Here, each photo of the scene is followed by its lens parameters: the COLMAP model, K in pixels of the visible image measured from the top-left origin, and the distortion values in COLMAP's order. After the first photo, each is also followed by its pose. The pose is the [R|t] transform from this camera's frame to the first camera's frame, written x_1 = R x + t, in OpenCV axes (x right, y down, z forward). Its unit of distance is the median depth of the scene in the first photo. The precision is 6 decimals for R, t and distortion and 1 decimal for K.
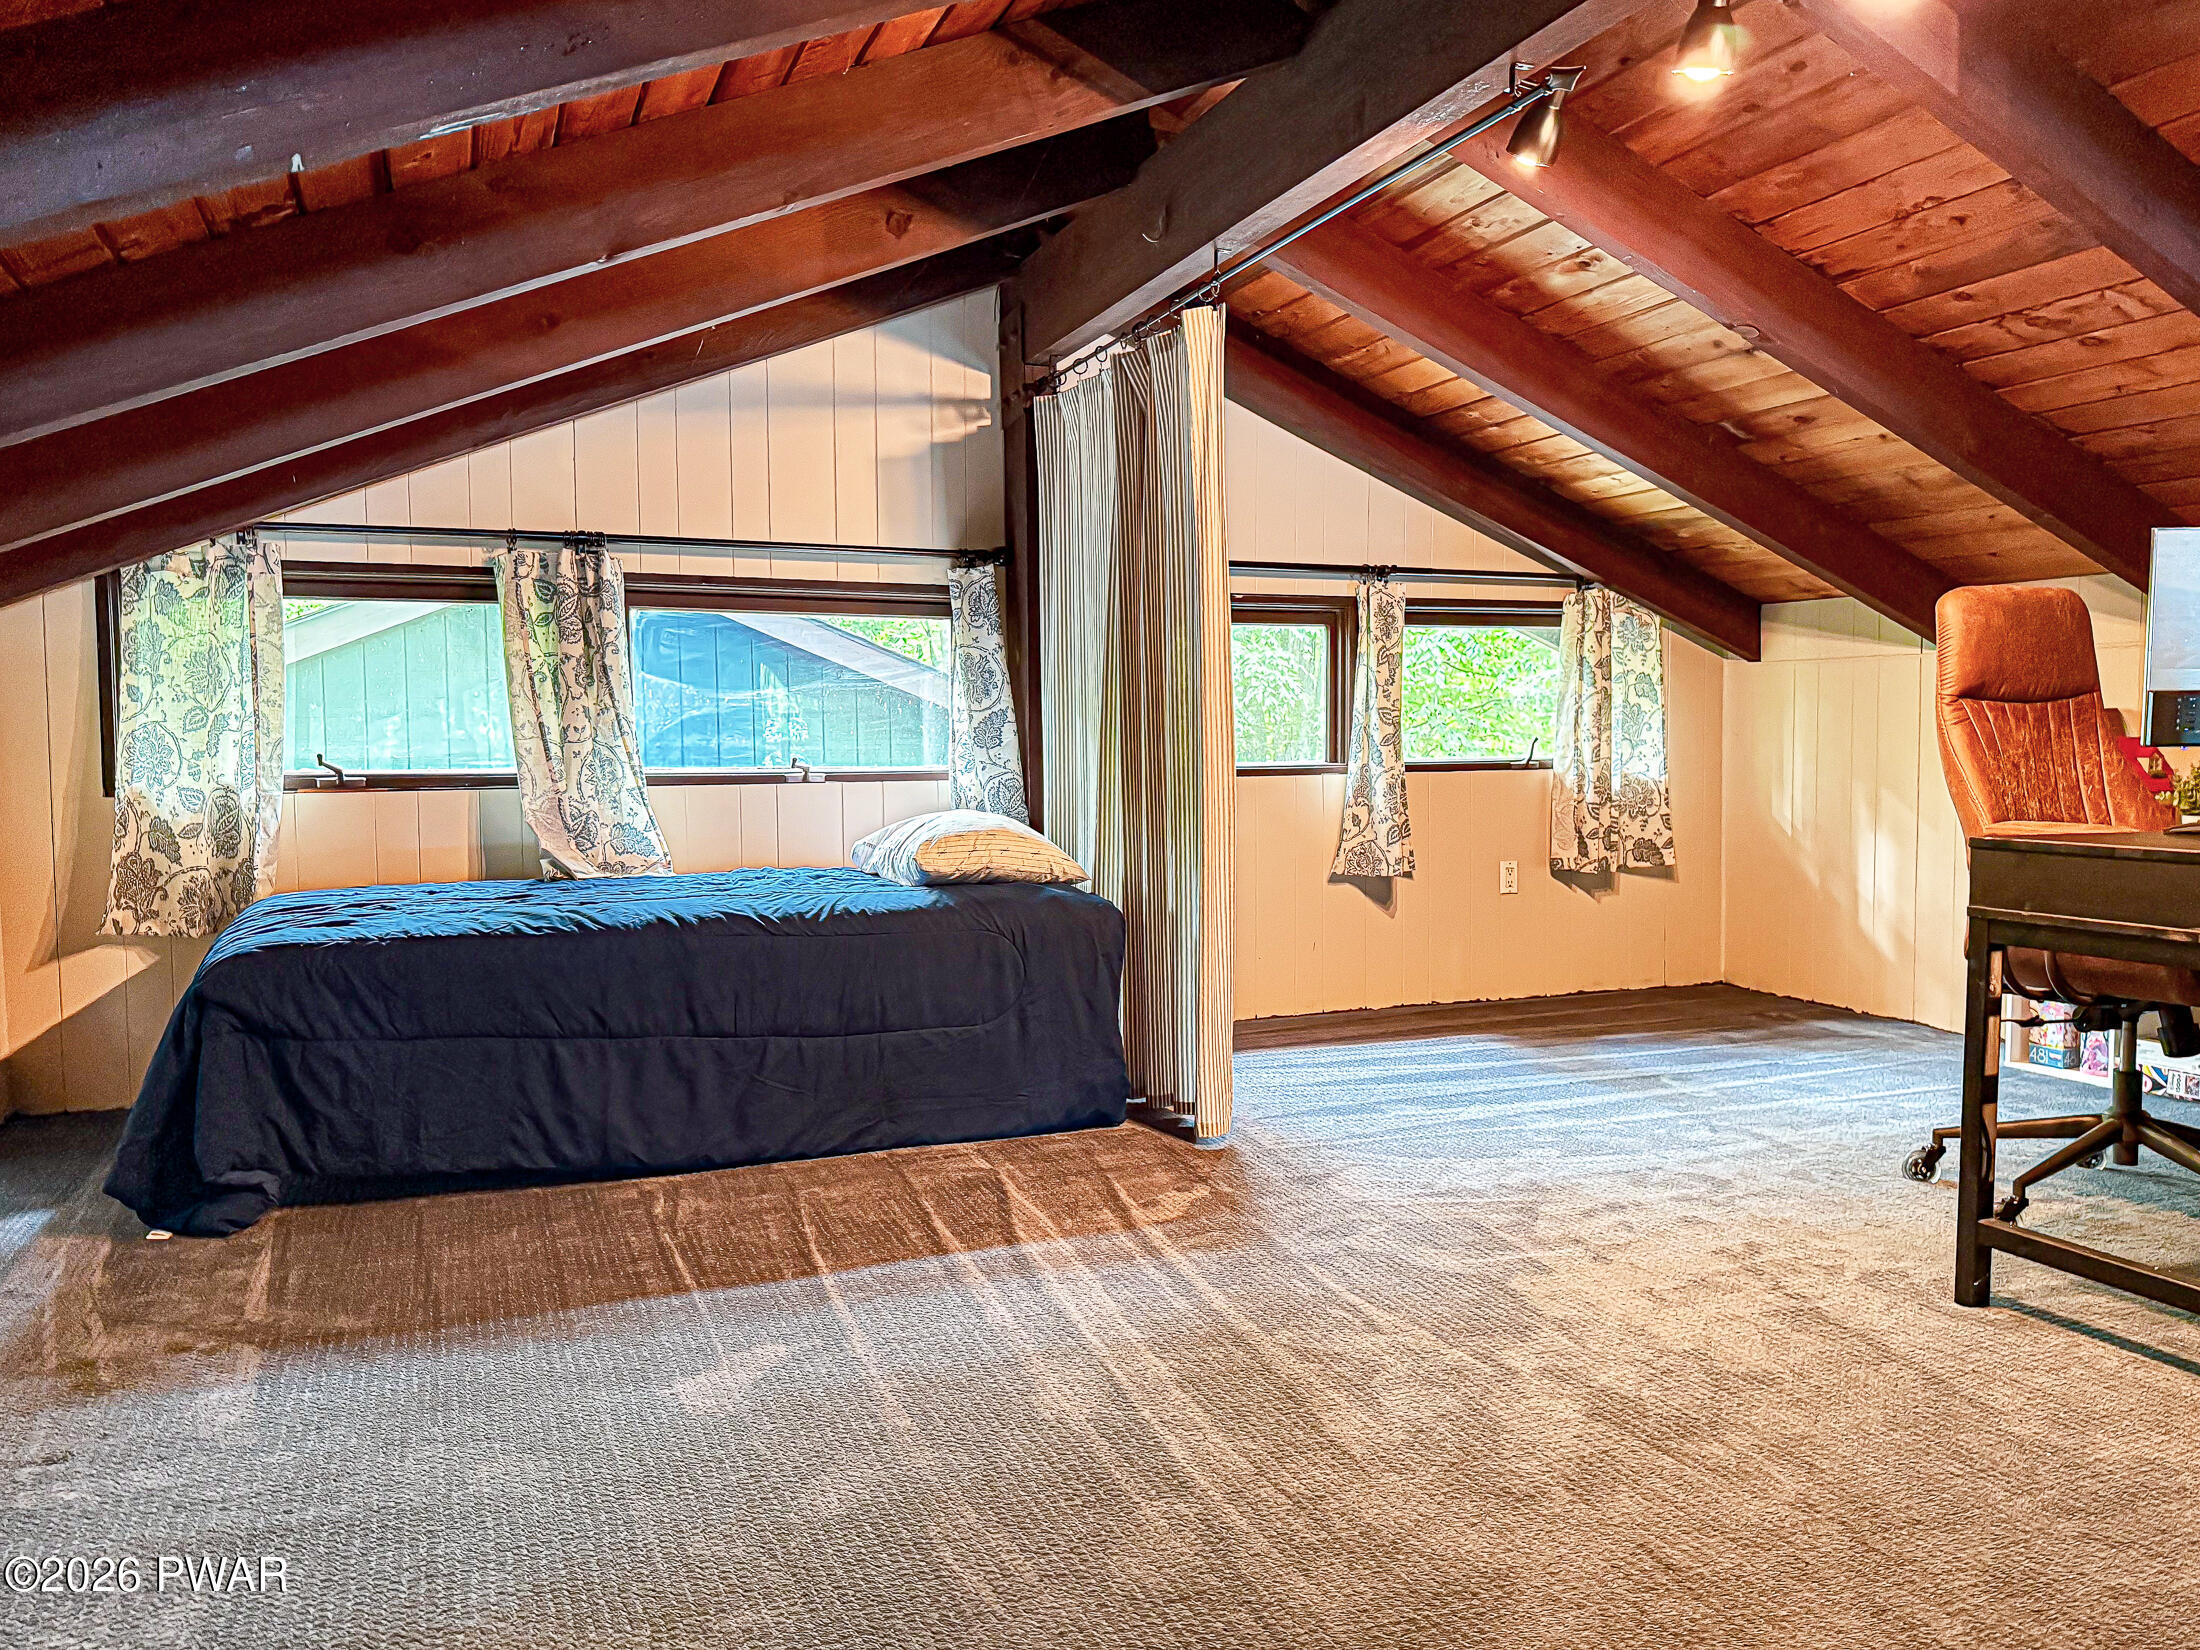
lens RADIAL K [[1641.5, 0, 1092.4], [0, 1641.5, 843.7], [0, 0, 1]] dist [0.103906, -0.194704]
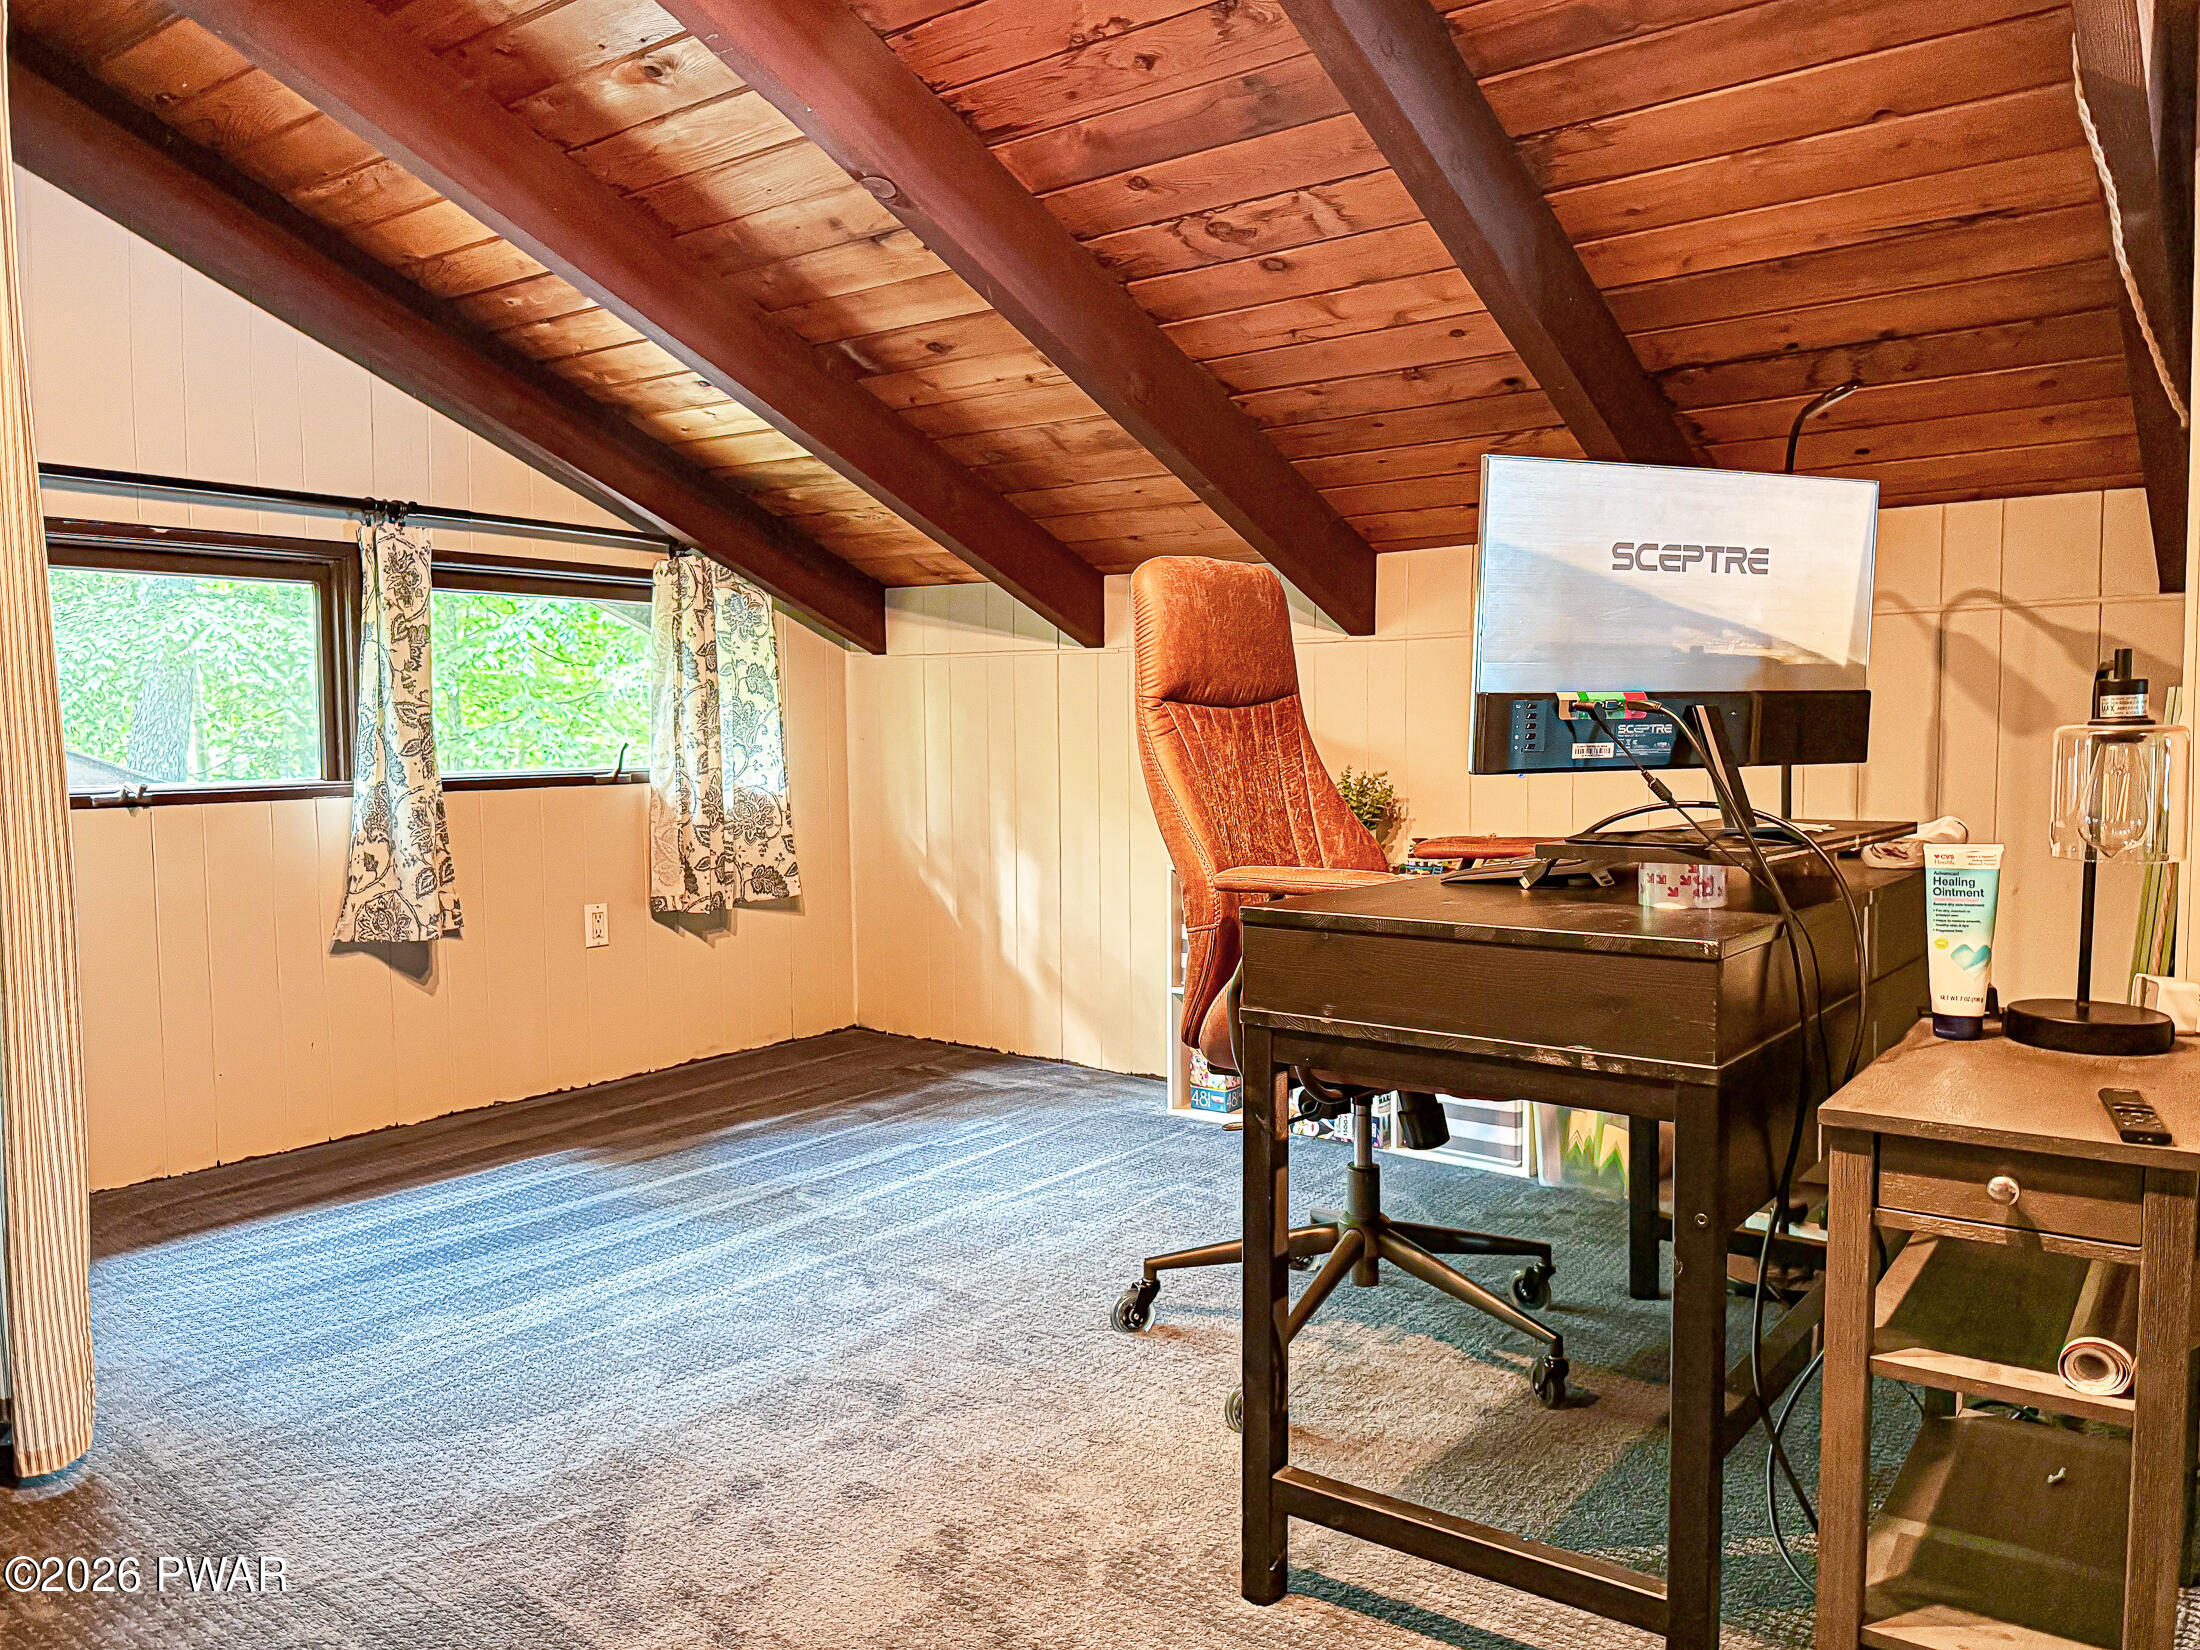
lens RADIAL K [[1641.5, 0, 1092.4], [0, 1641.5, 843.7], [0, 0, 1]] dist [0.103906, -0.194704]
pose [[0.865394, -0.034747, 0.499886, 0.073401], [0.032819, 0.999381, 0.012651, -0.021187], [-0.500016, 0.005458, 0.865999, 0.234825]]
